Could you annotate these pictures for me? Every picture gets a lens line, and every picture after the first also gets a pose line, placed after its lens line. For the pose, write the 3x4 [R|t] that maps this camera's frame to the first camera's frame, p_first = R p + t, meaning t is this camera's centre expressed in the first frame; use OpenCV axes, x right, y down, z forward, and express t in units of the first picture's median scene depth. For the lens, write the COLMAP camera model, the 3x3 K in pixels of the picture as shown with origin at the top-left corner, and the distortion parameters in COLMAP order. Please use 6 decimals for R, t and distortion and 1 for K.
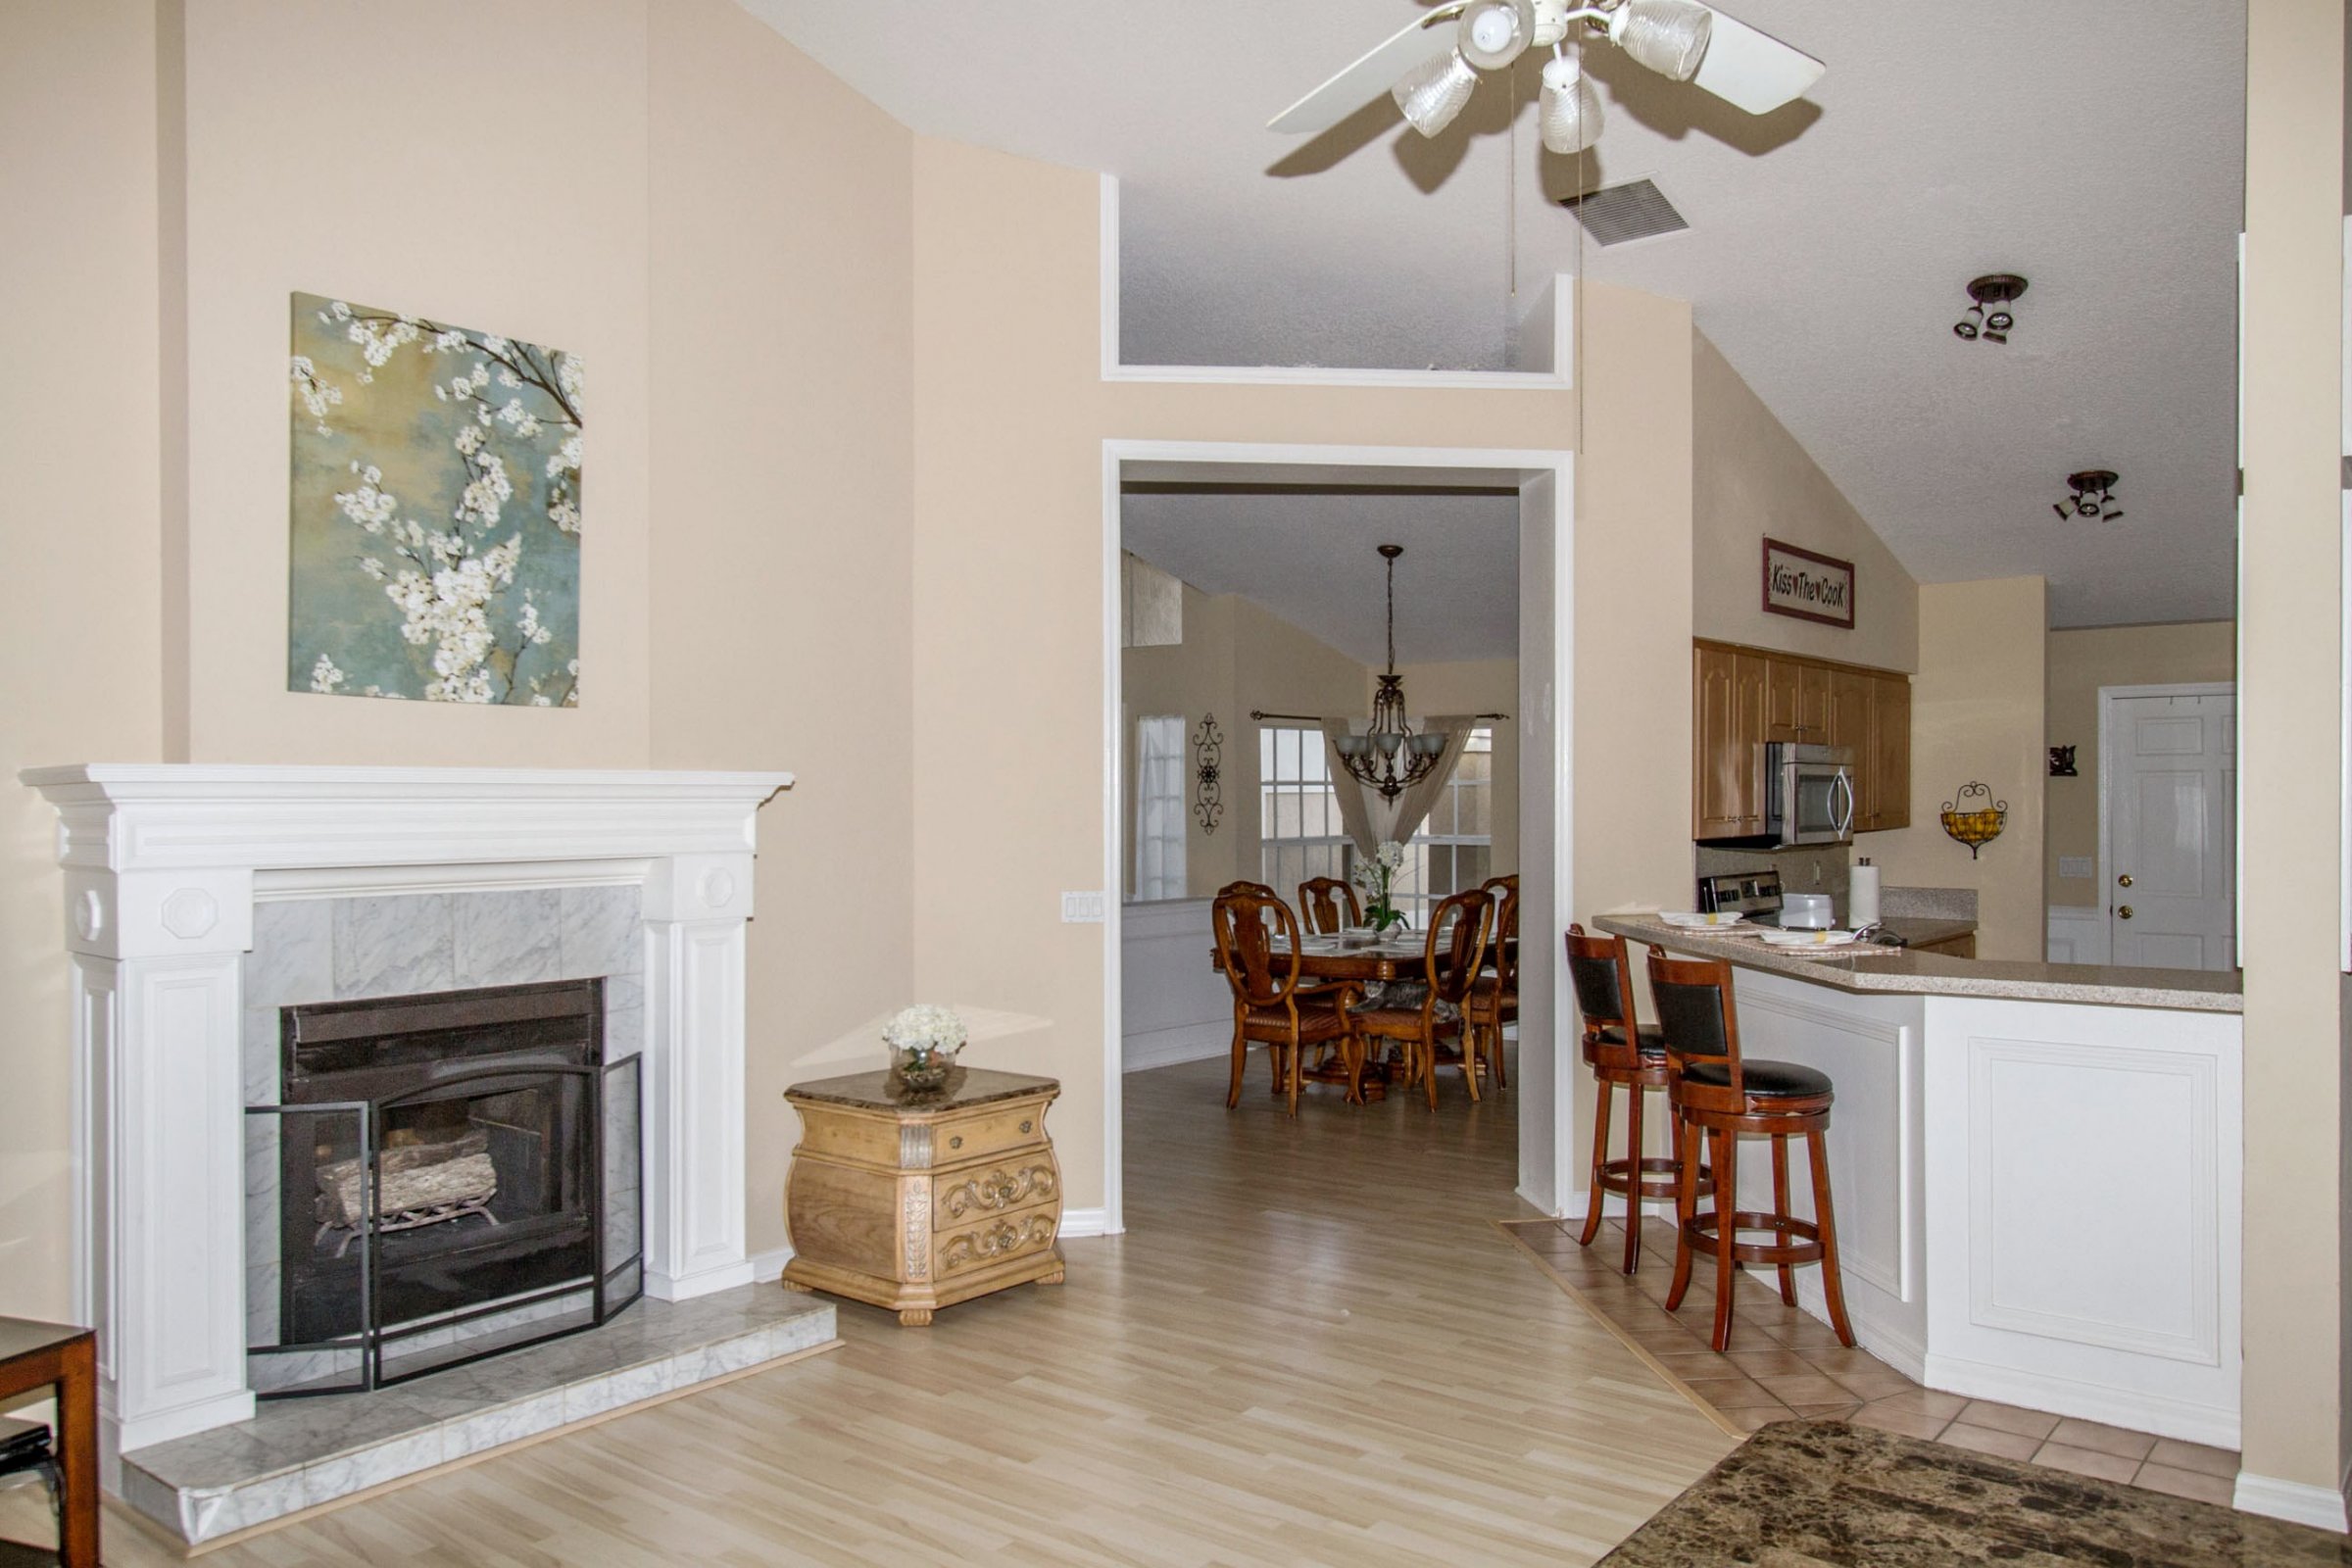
lens RADIAL K [[1747.7, 0, 1135.9], [0, 1747.7, 790.5], [0, 0, 1]] dist [-0.000807, 0.004847]
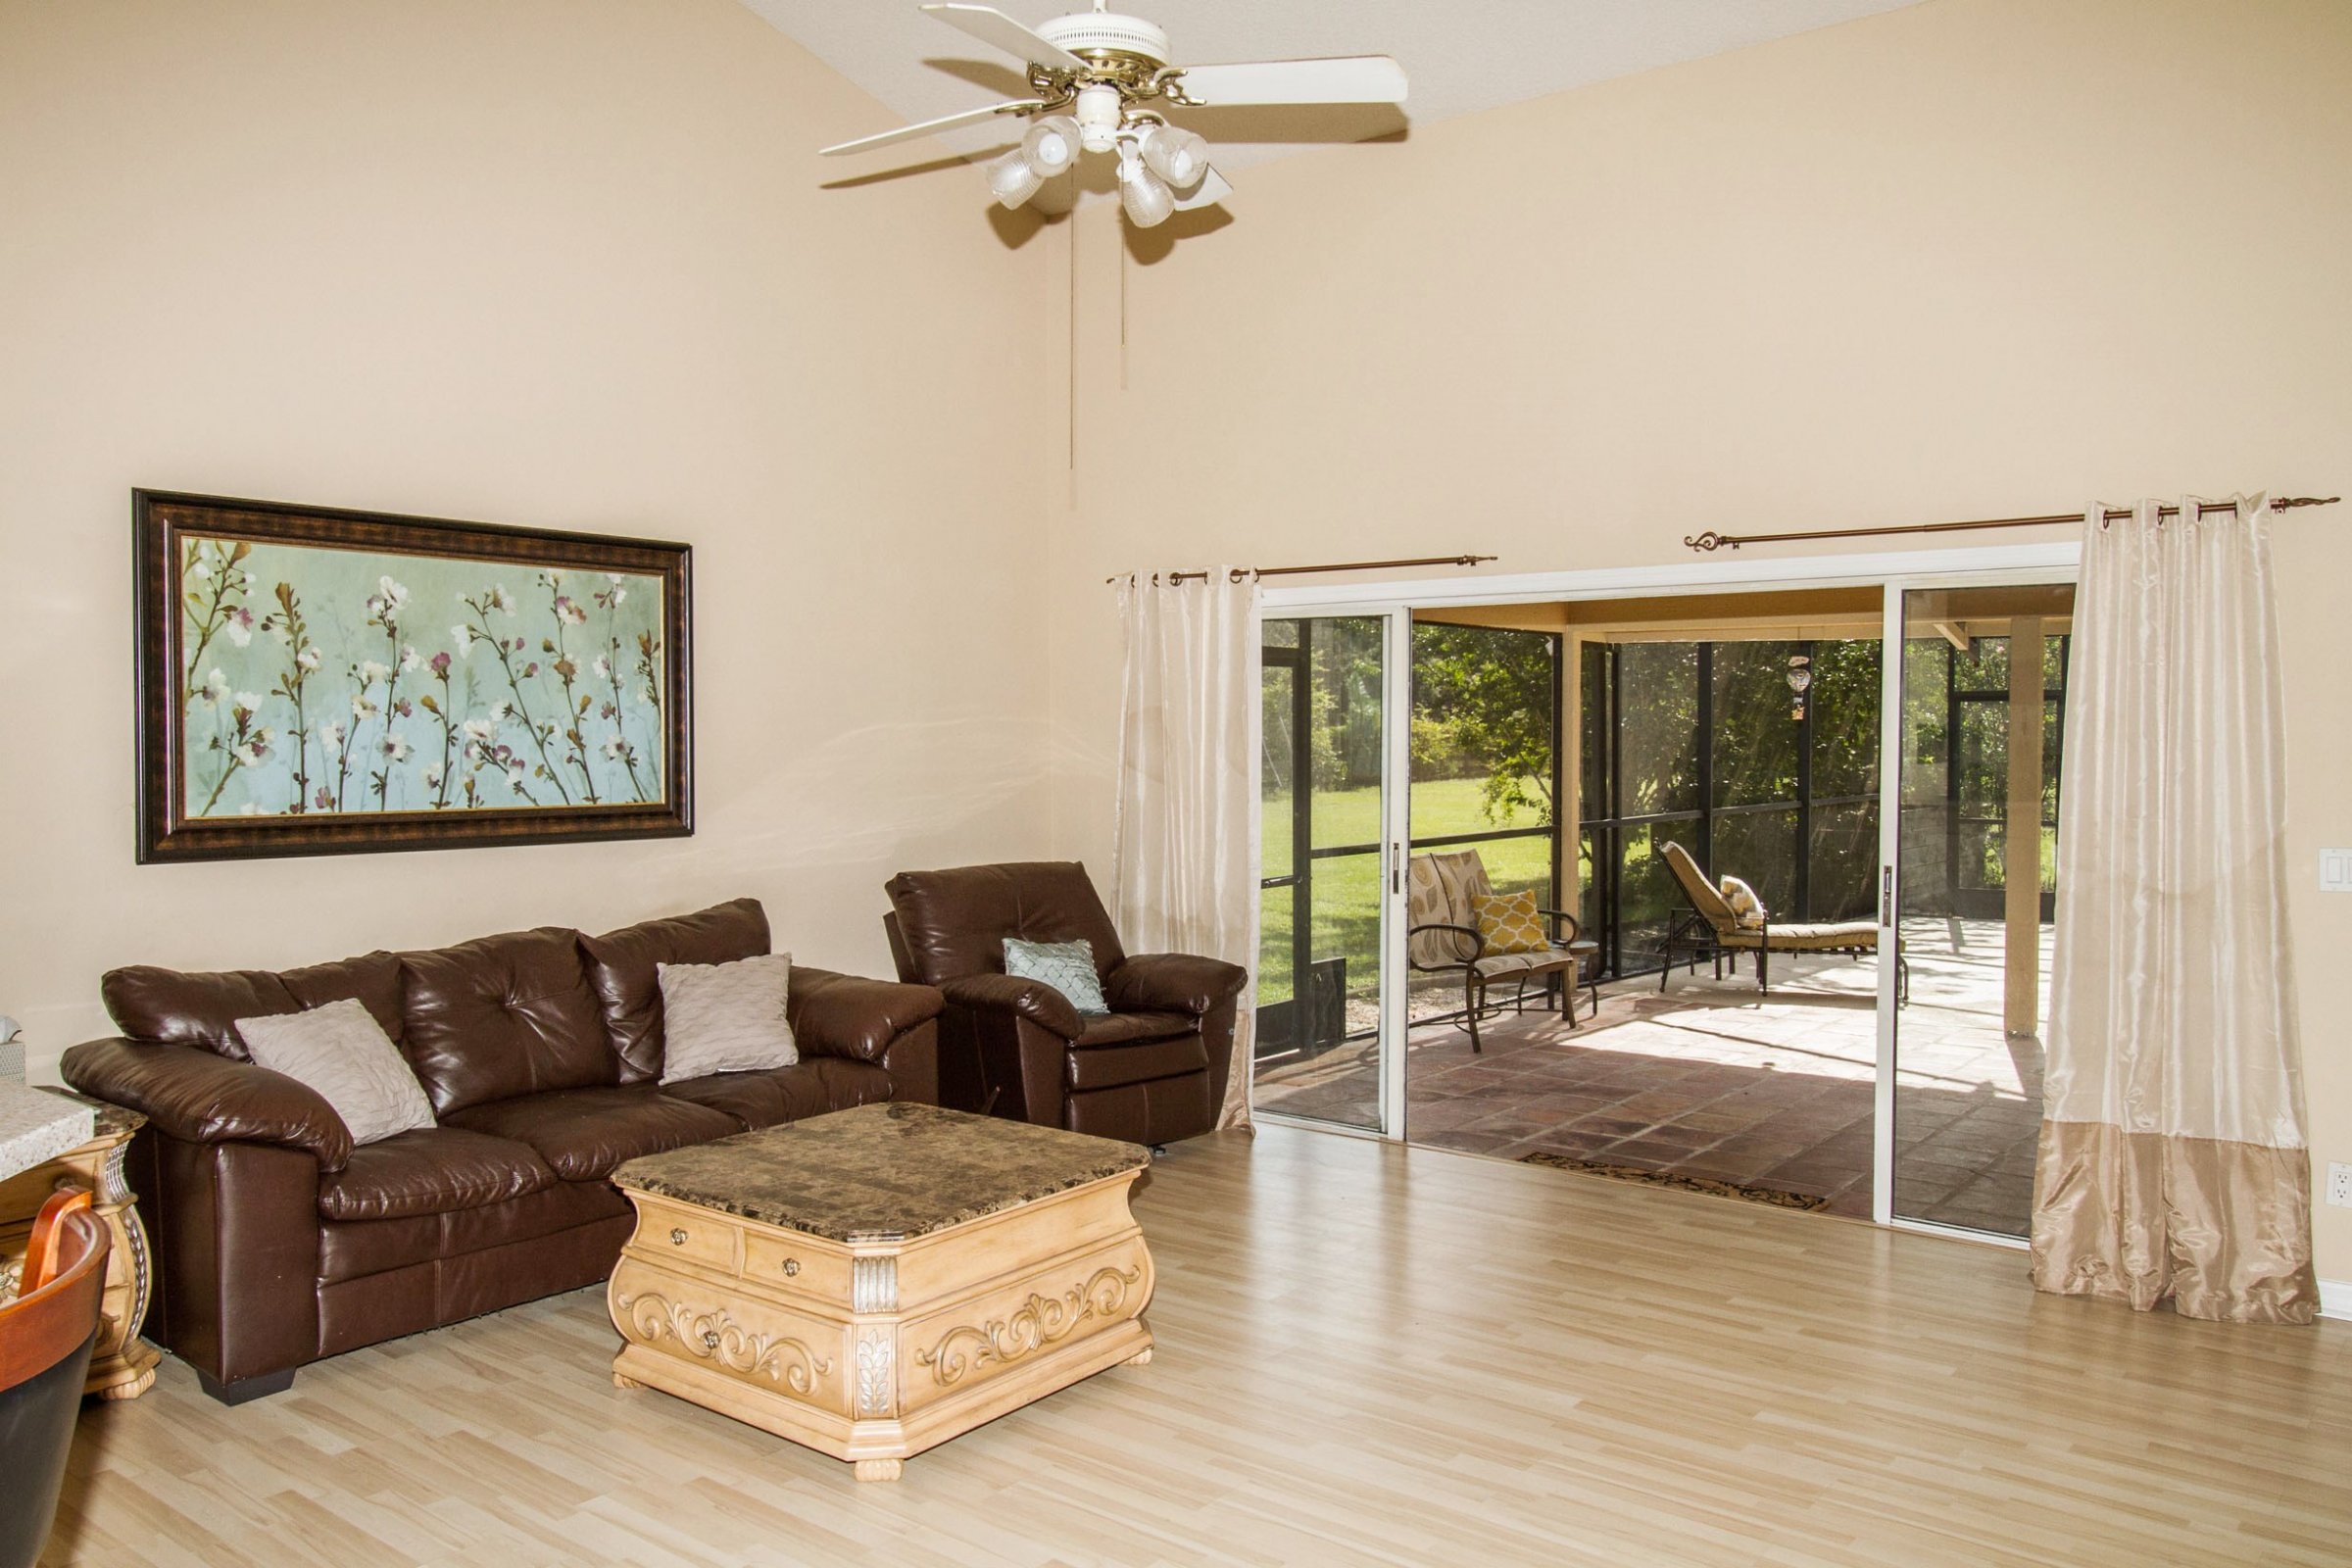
lens RADIAL K [[1747.7, 0, 1135.9], [0, 1747.7, 790.5], [0, 0, 1]] dist [-0.000807, 0.004847]
pose [[-0.999950, 0.003882, -0.009268, 0.132205], [0.003566, 0.999420, 0.033873, 0.005332], [0.009394, 0.033838, -0.999383, 1.407169]]
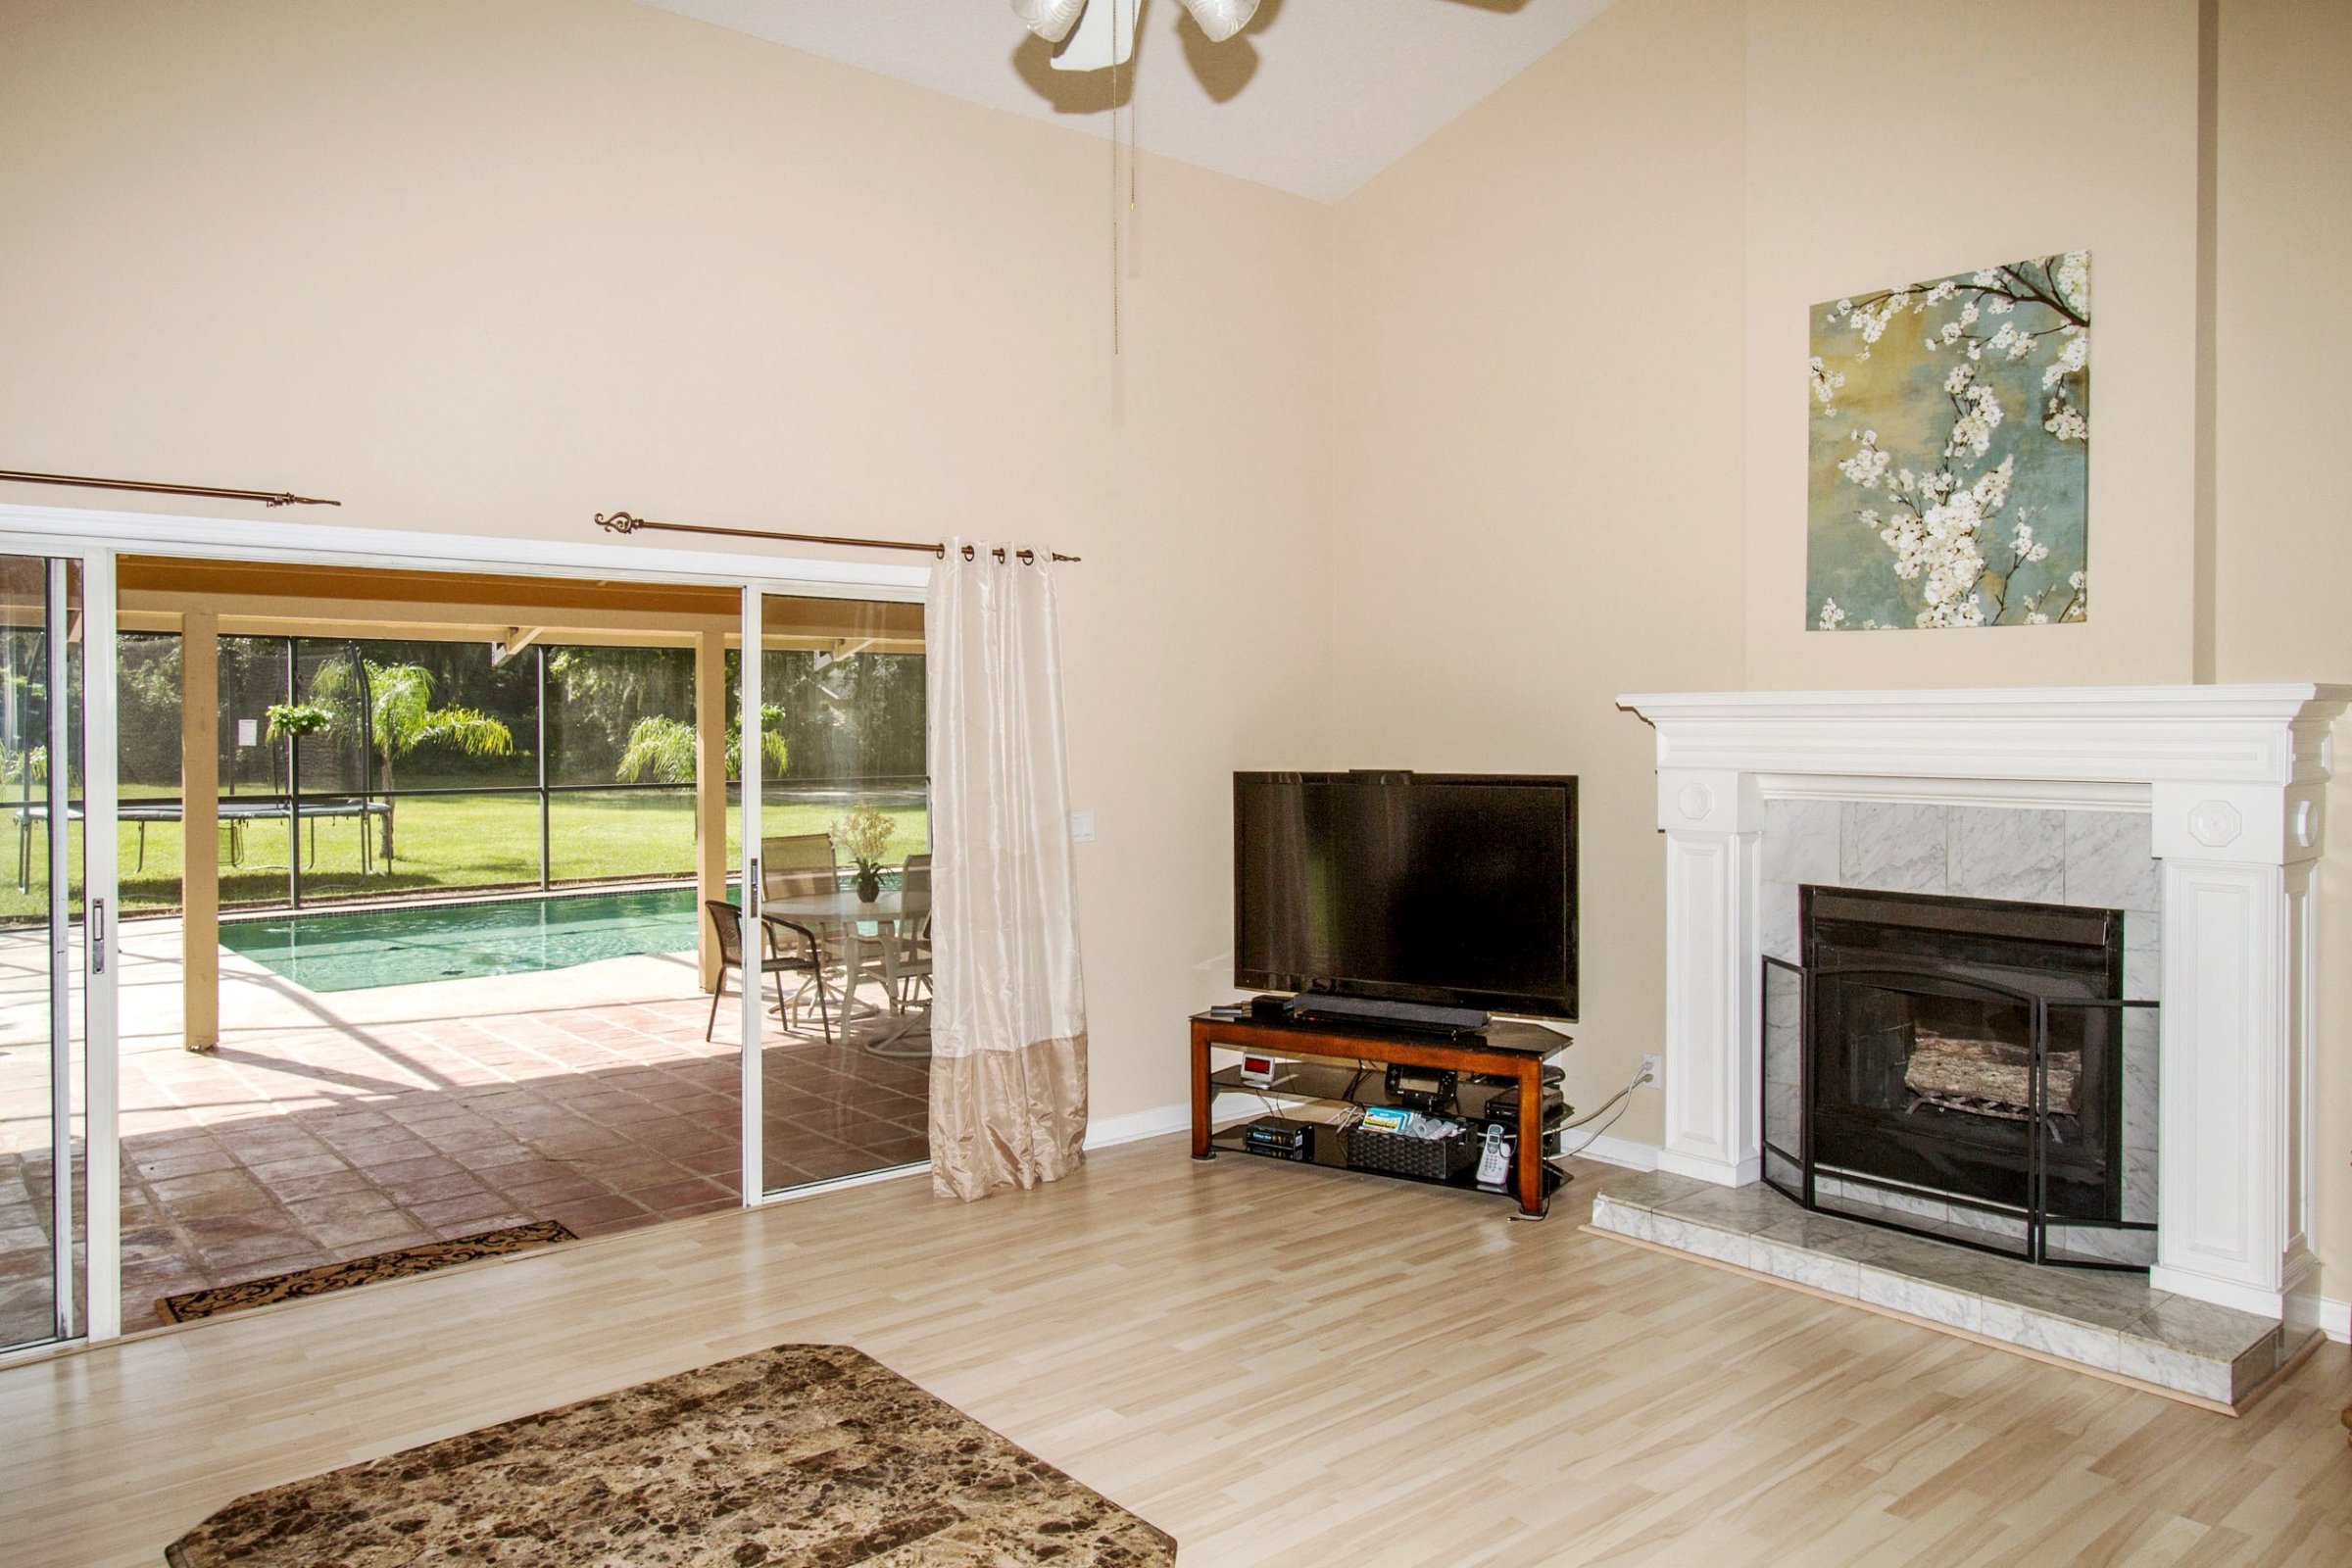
lens RADIAL K [[1583.9, 0, 1175.3], [0, 1583.9, 732.8], [0, 0, 1]] dist [-0.003062, -0.000253]
pose [[-0.181415, 0.010407, -0.983351, 0.658494], [0.006481, 0.999935, 0.009387, 0.001887], [0.983385, -0.004670, -0.181471, 0.714882]]
